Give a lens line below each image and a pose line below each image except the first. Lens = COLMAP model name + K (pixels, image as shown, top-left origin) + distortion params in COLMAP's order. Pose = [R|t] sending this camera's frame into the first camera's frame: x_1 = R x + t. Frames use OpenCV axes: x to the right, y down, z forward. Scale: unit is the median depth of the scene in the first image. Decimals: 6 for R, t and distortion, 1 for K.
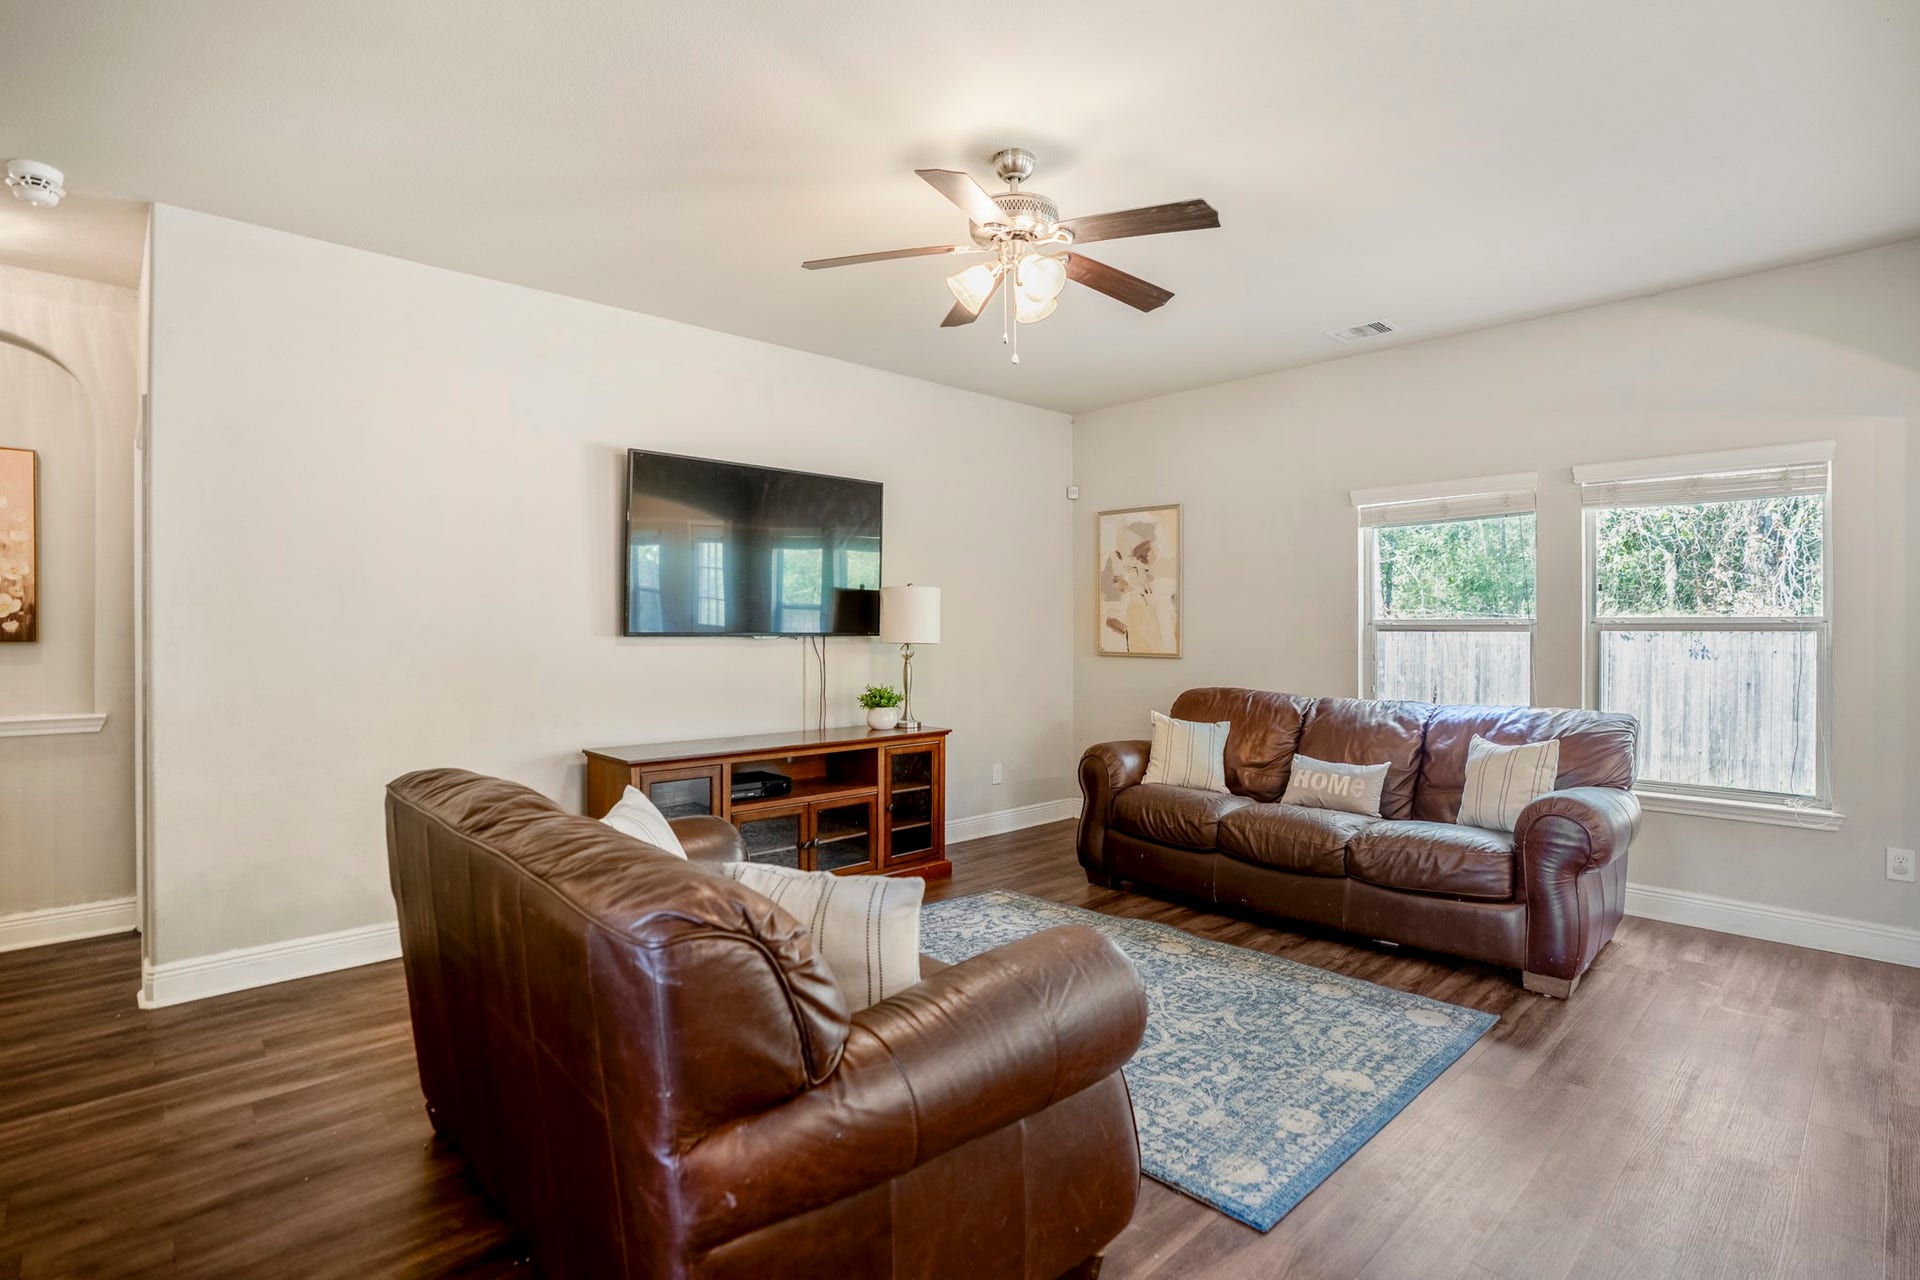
lens RADIAL K [[943.2, 0, 974.9], [0, 943.2, 633.1], [0, 0, 1]] dist [-0.021848, 0.000371]
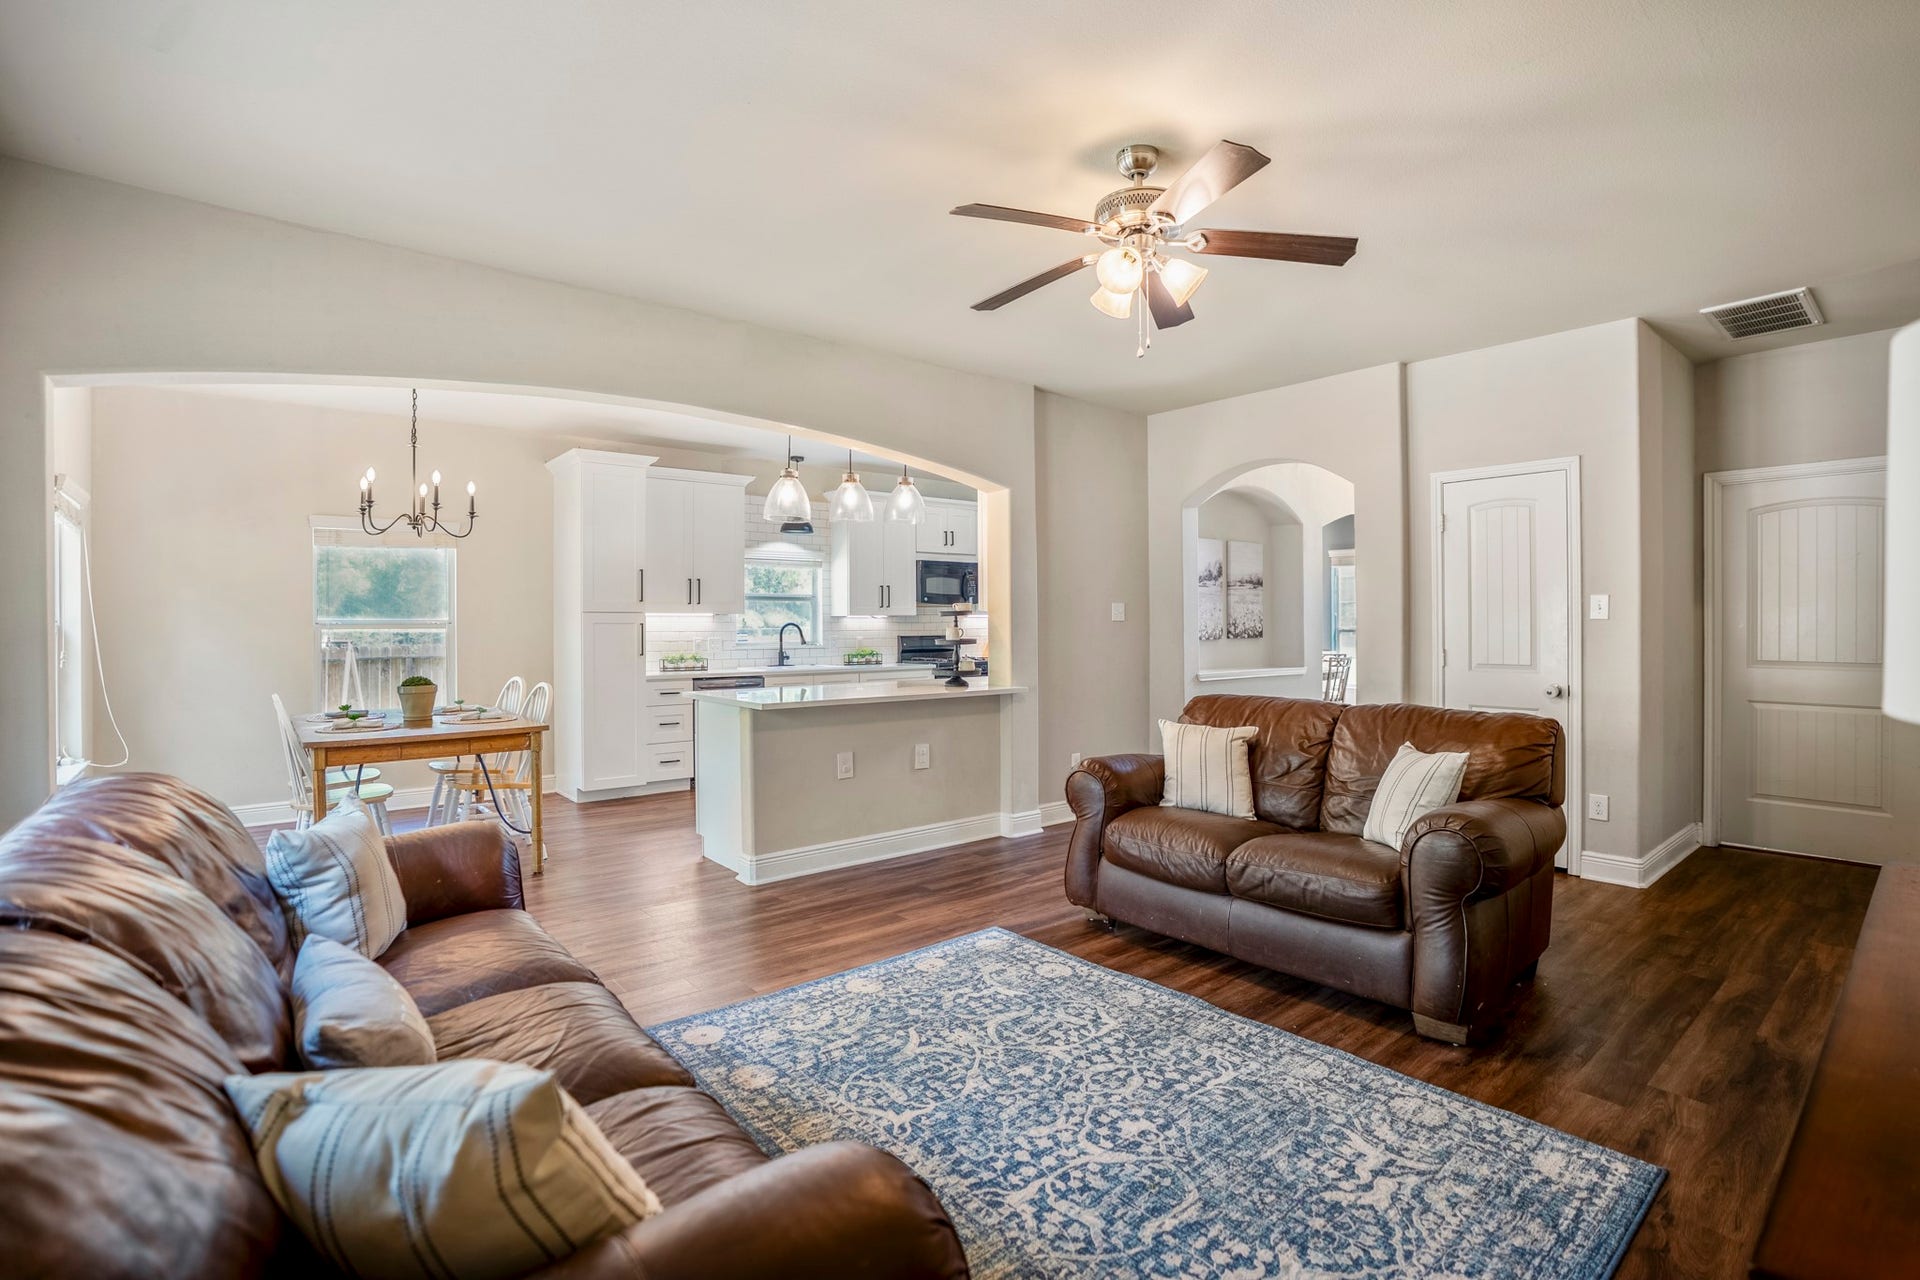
lens RADIAL K [[894.6, 0, 964.1], [0, 894.6, 622.6], [0, 0, 1]] dist [-0.048155, 0.016236]
pose [[-0.997698, 0.005454, 0.067601, 0.124870], [0.005563, 0.999984, 0.001426, -0.003953], [-0.067592, 0.001799, -0.997711, 1.460309]]
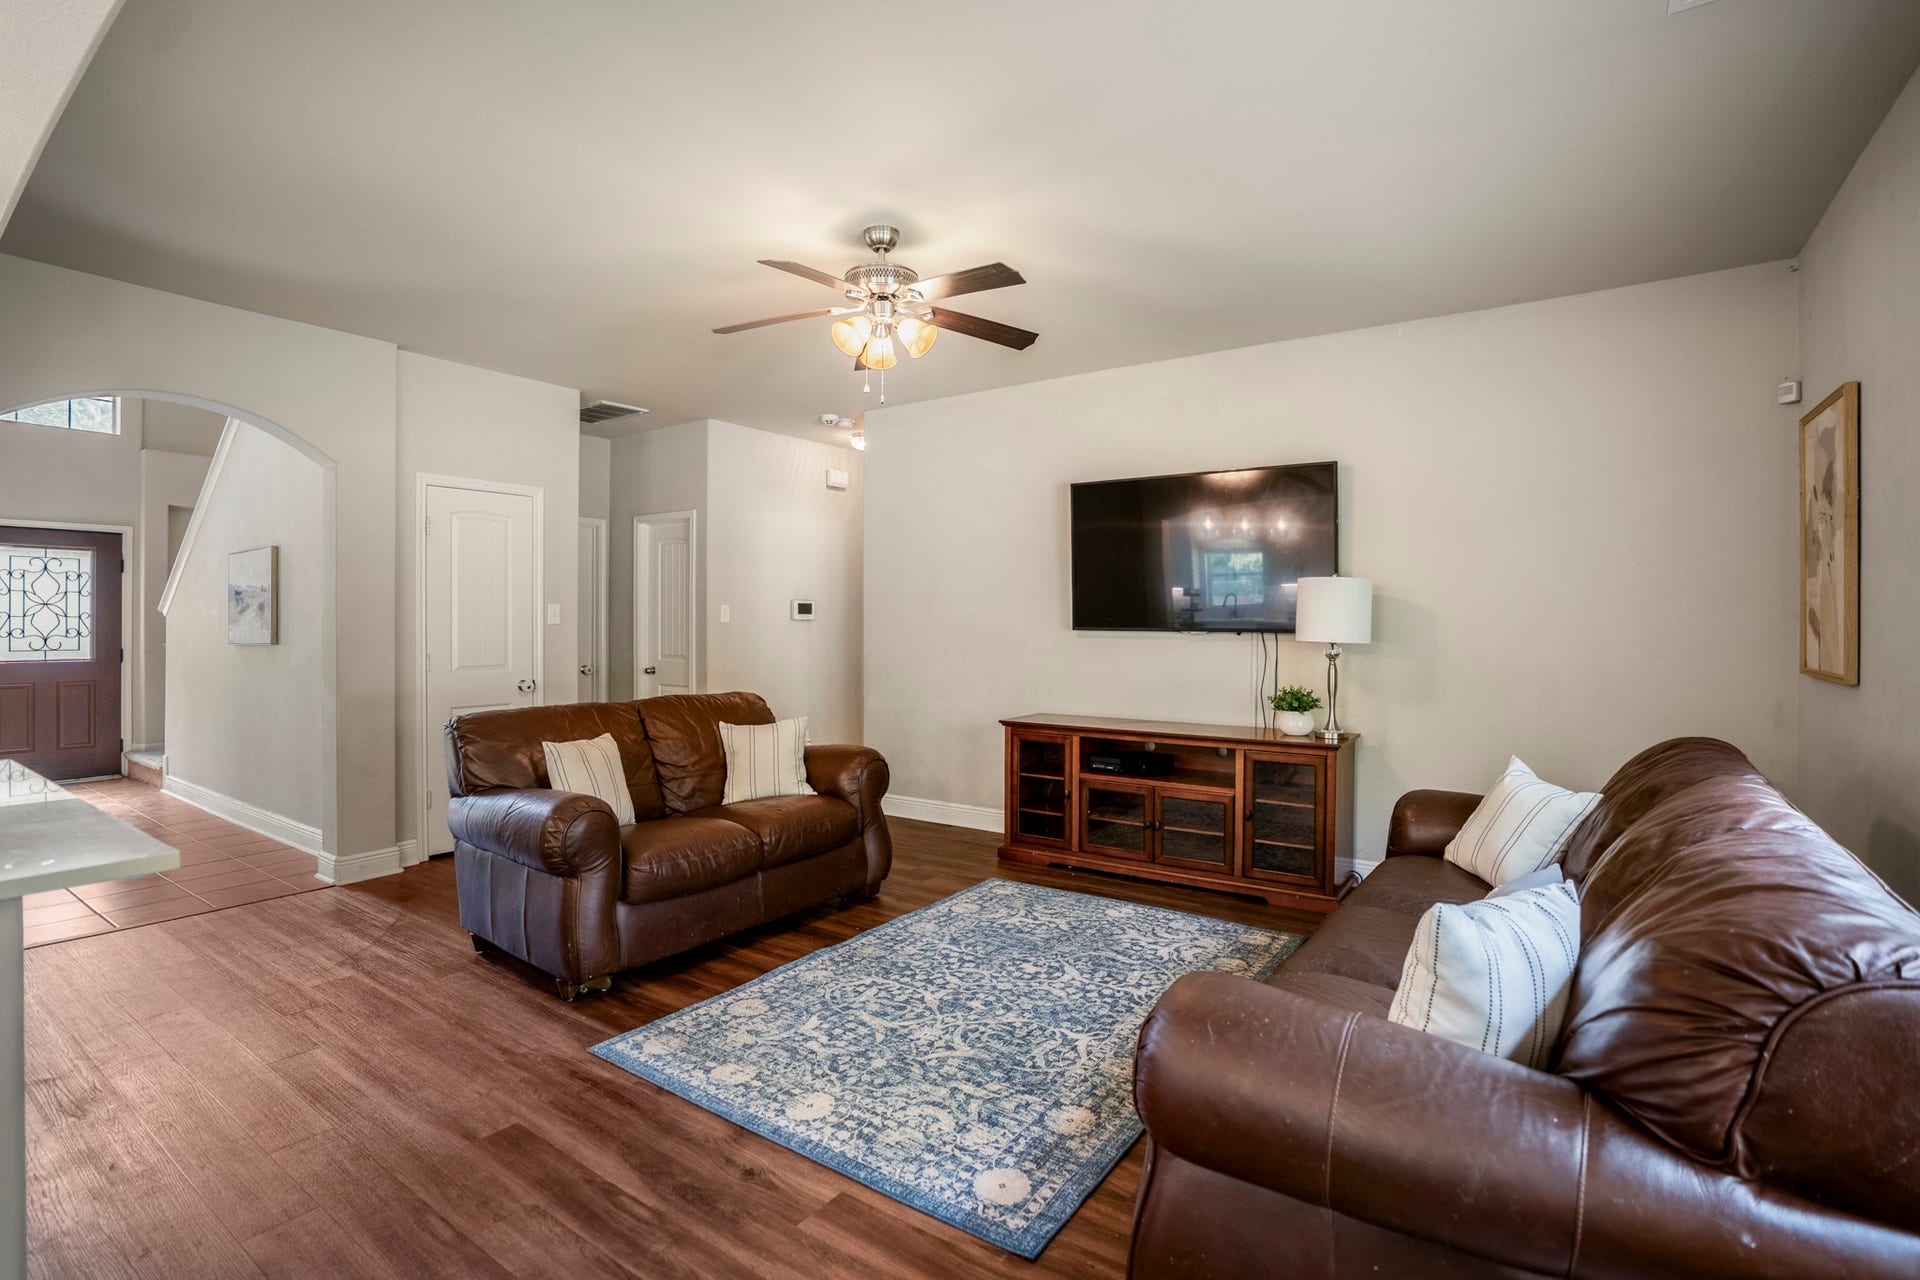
lens RADIAL K [[894.6, 0, 957.9], [0, 894.6, 626.9], [0, 0, 1]] dist [-0.048155, 0.016236]
pose [[0.188519, 0.000349, -0.982069, 0.873026], [-0.003901, 0.999992, -0.000393, -0.001704], [0.982062, 0.003906, 0.188519, 0.657972]]
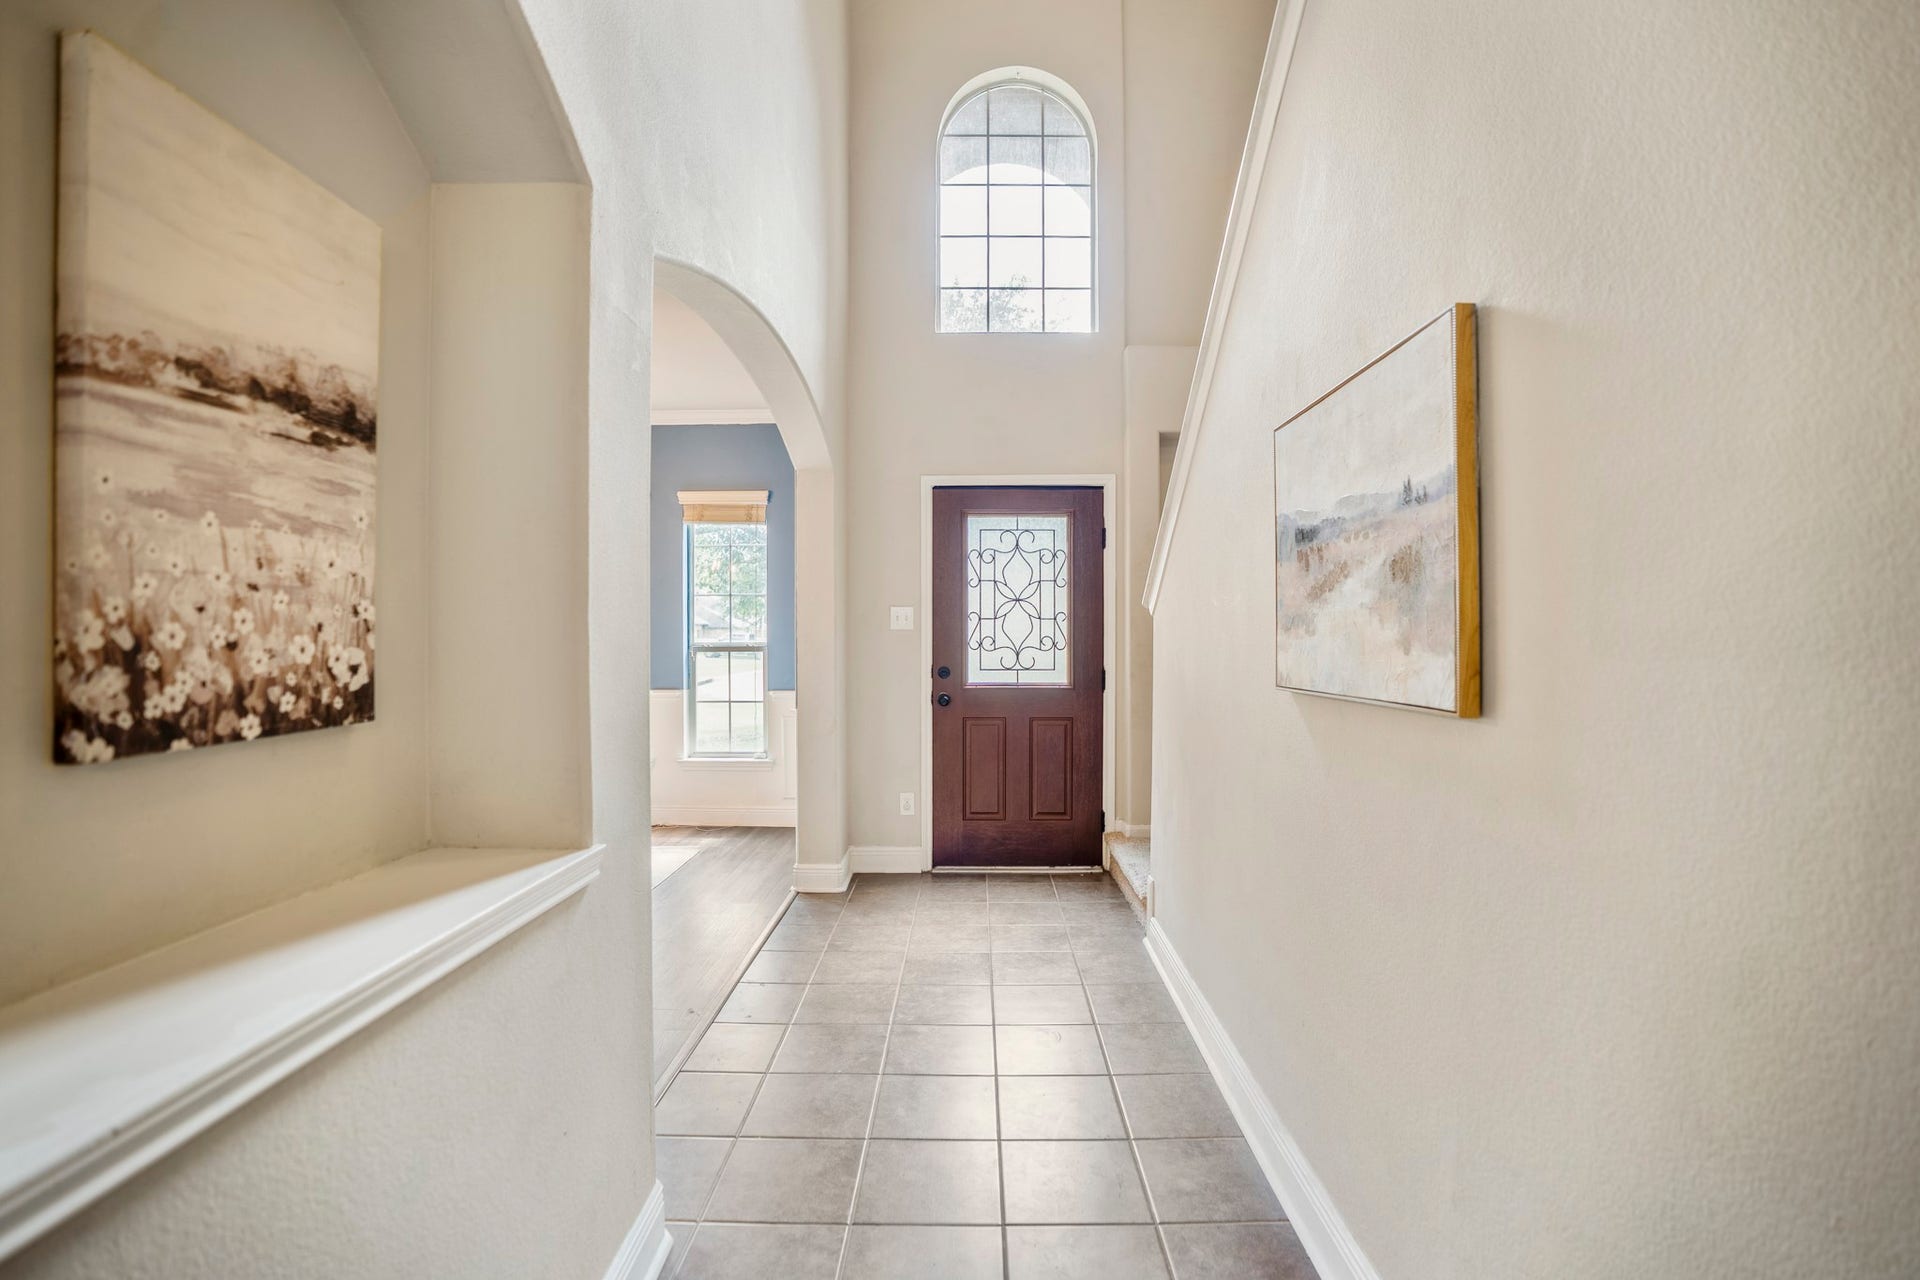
lens RADIAL K [[894.6, 0, 967.4], [0, 894.6, 637.7], [0, 0, 1]] dist [-0.048155, 0.016236]
pose [[-0.703059, 0.004983, -0.711114, -0.290775], [-0.003793, 0.999935, 0.010757, -0.002980], [0.711122, 0.010260, -0.702994, -0.027919]]
